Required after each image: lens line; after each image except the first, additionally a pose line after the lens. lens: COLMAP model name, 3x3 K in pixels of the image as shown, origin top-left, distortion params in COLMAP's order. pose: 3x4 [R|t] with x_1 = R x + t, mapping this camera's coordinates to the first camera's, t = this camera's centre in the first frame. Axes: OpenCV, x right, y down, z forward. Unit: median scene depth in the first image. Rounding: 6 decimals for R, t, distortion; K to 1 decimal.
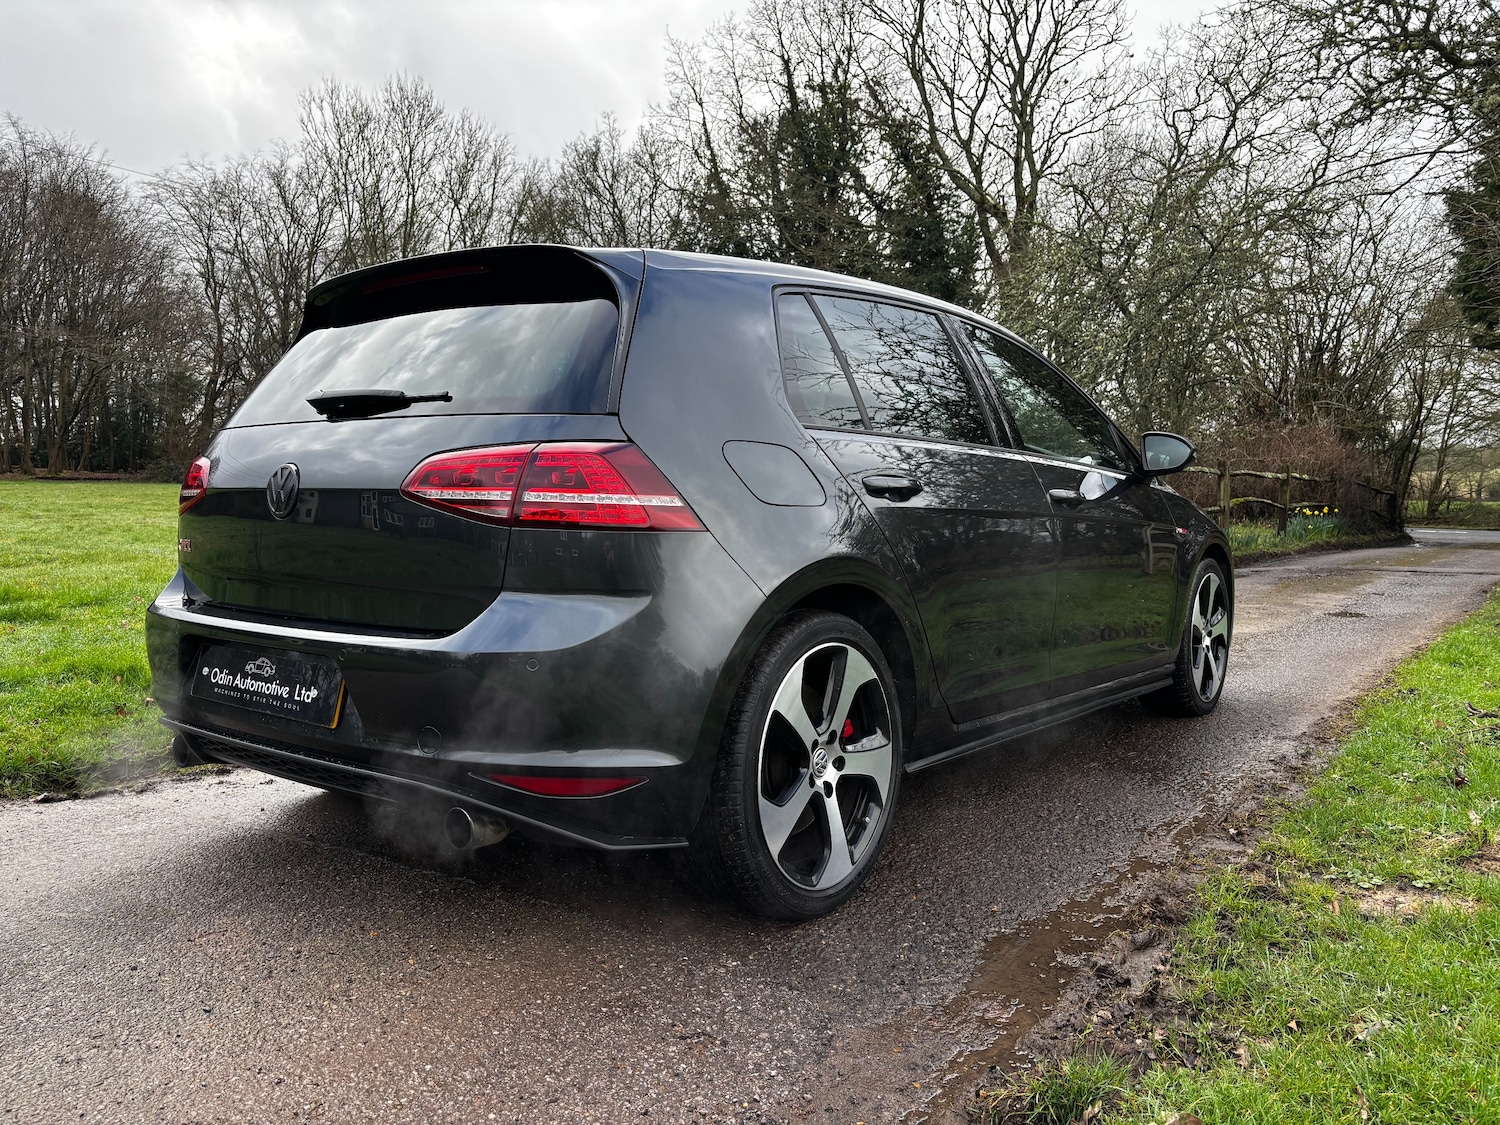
lens RADIAL K [[1136.8, 0, 750.4], [0, 1136.8, 550.2], [0, 0, 1]] dist [0.040110, -0.035609]
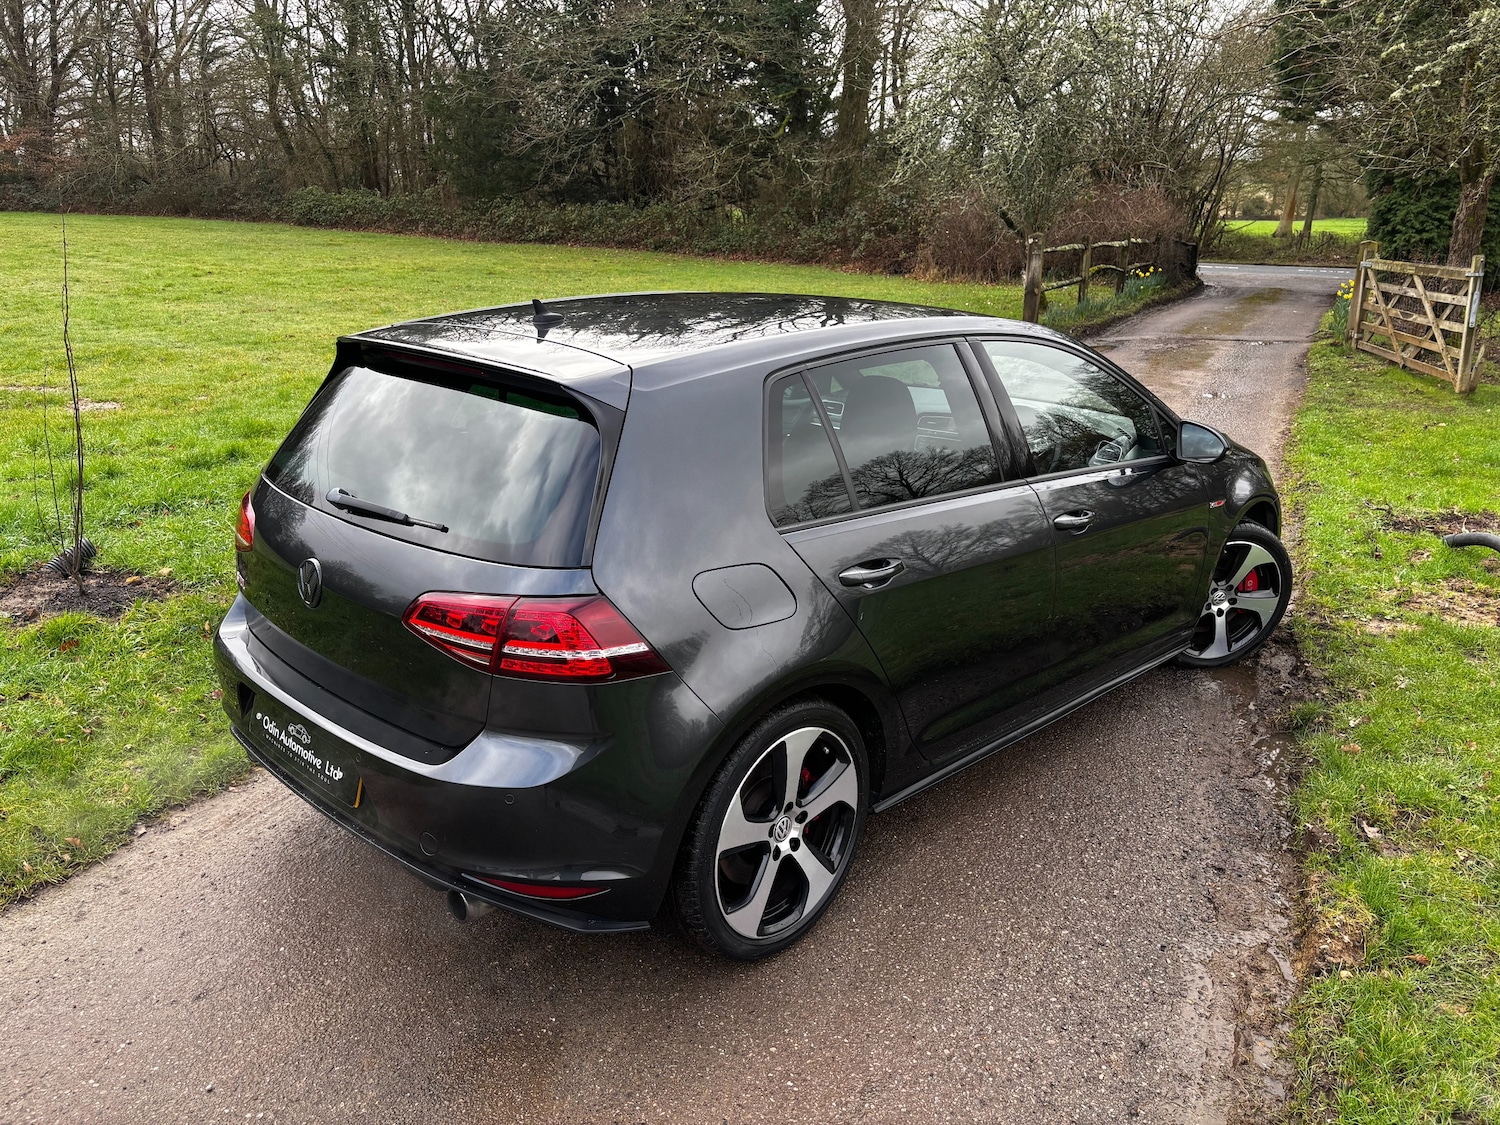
lens RADIAL K [[1136.8, 0, 746.8], [0, 1136.8, 555.5], [0, 0, 1]] dist [0.040110, -0.035609]
pose [[0.983397, -0.047540, 0.175129, -0.252066], [0.002921, 0.969096, 0.246667, -0.091850], [-0.181443, -0.242060, 0.953145, -0.204899]]
